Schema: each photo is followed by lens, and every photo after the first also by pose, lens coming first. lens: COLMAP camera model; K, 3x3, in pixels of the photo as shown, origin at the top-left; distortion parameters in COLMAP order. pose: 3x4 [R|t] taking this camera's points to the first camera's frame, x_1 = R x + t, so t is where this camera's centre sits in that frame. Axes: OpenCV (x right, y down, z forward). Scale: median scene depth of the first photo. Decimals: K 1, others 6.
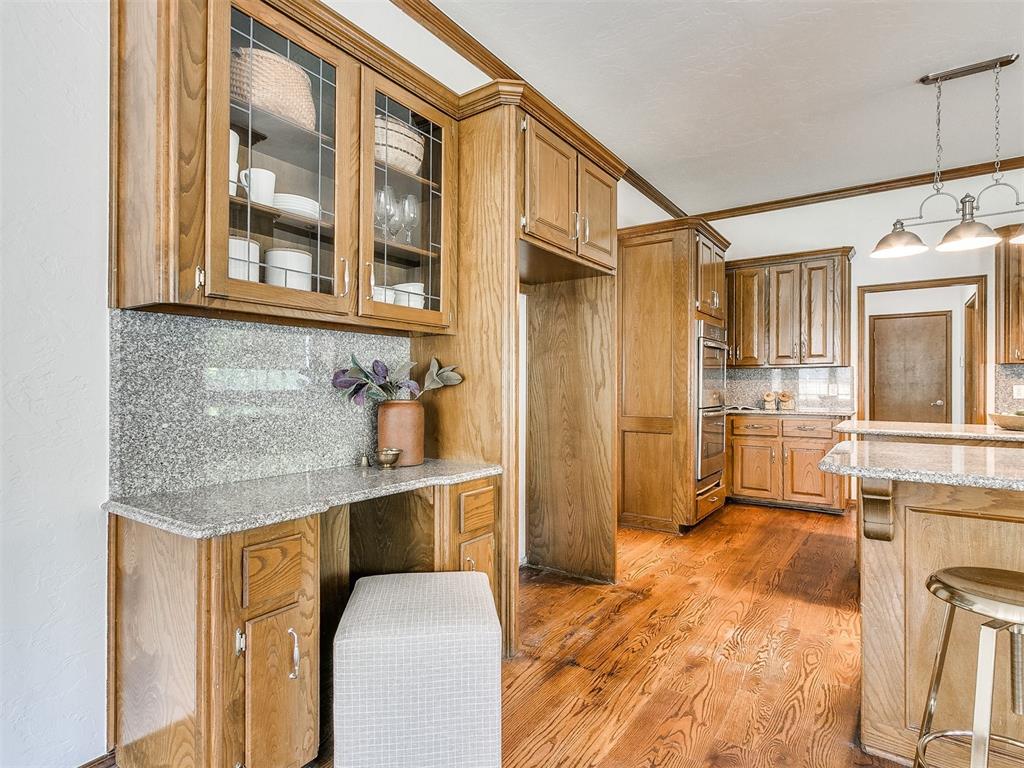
lens RADIAL K [[542.8, 0, 505.2], [0, 542.8, 388.2], [0, 0, 1]] dist [0.005857, -0.000467]
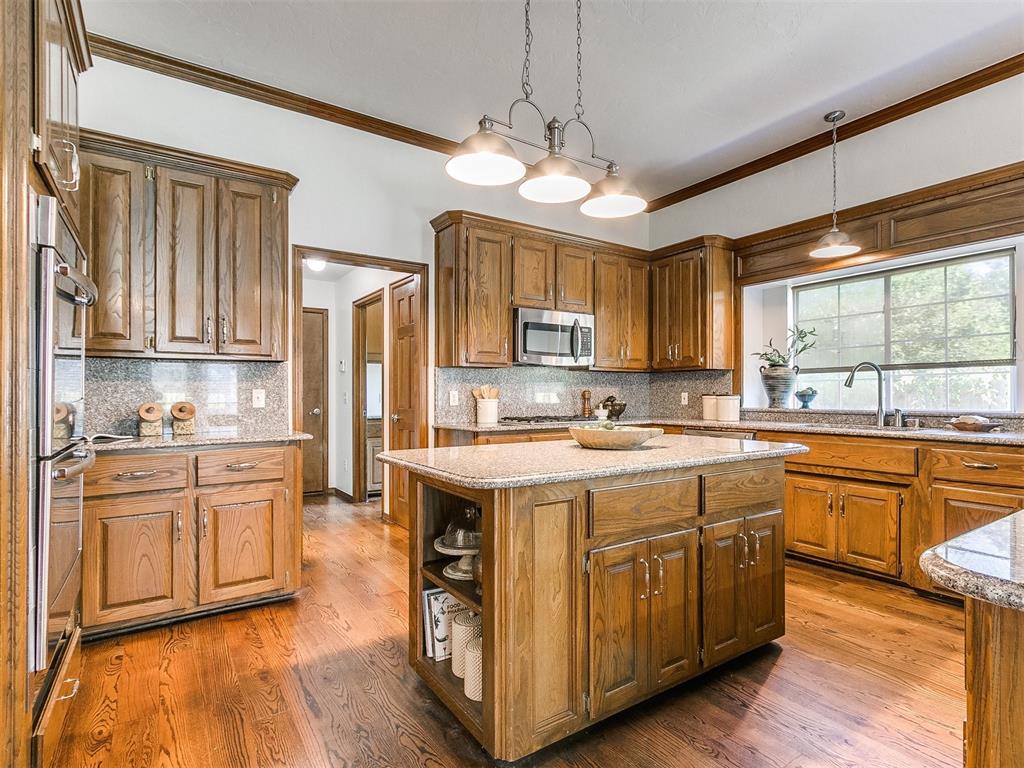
lens RADIAL K [[542.8, 0, 547.7], [0, 542.8, 391.9], [0, 0, 1]] dist [0.005857, -0.000467]
pose [[0.327396, 0.000757, 0.944887, 0.241289], [0.006310, 0.999976, -0.002987, -0.001267], [-0.944866, 0.006941, 0.327383, 1.014929]]
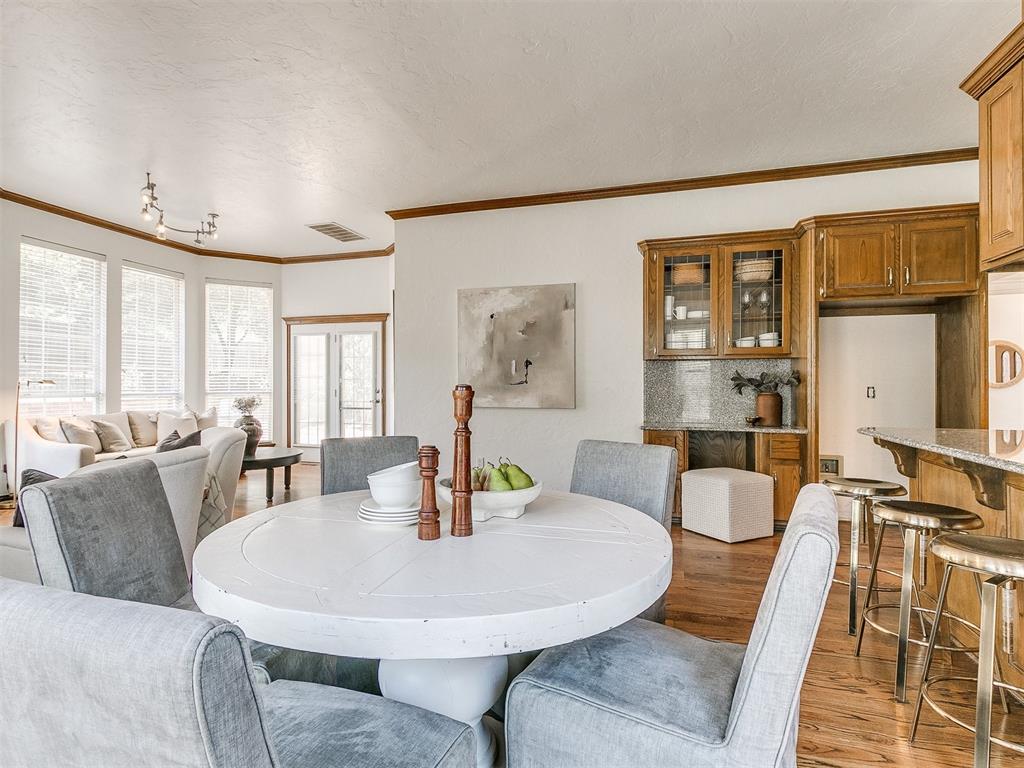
lens RADIAL K [[533.9, 0, 504.4], [0, 533.9, 379.5], [0, 0, 1]] dist [0.005493, 0.001059]
pose [[0.293896, -0.001027, -0.955837, 1.332223], [-0.003524, 0.999991, -0.002158, -0.017616], [0.955831, 0.004003, 0.293890, -0.456448]]
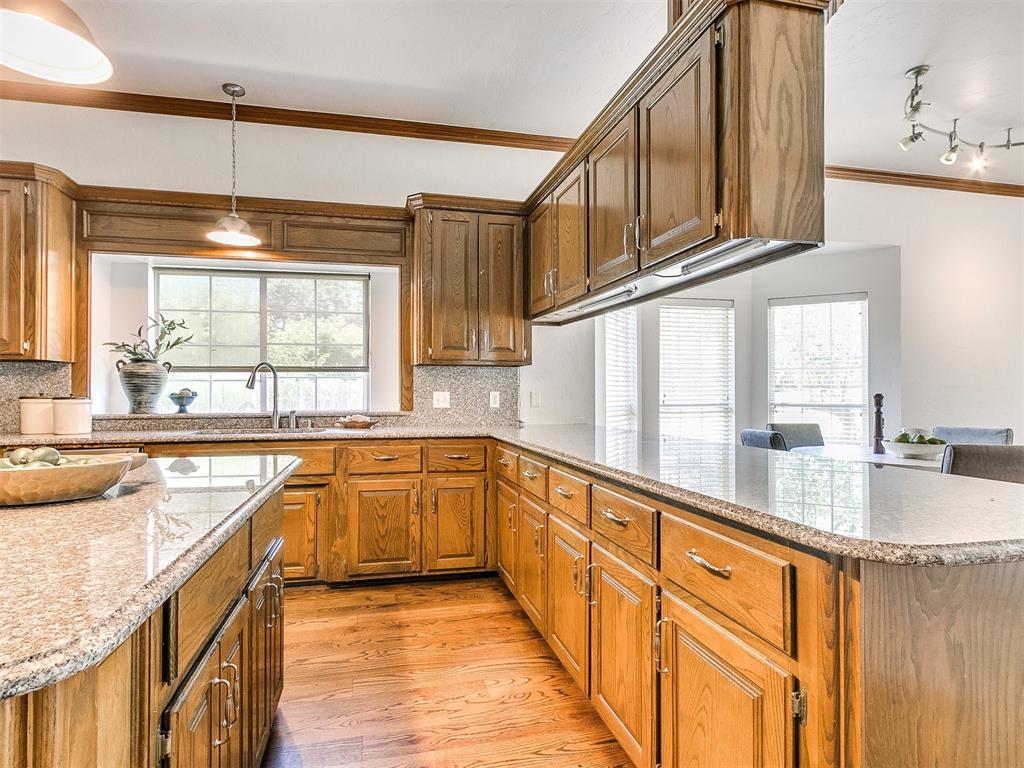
lens RADIAL K [[542.8, 0, 487.8], [0, 542.8, 386.9], [0, 0, 1]] dist [0.005857, -0.000467]
pose [[-0.738083, 0.007711, 0.674666, 0.536934], [0.002628, 0.999960, -0.008553, -0.004504], [-0.674705, -0.004540, -0.738073, 1.331553]]
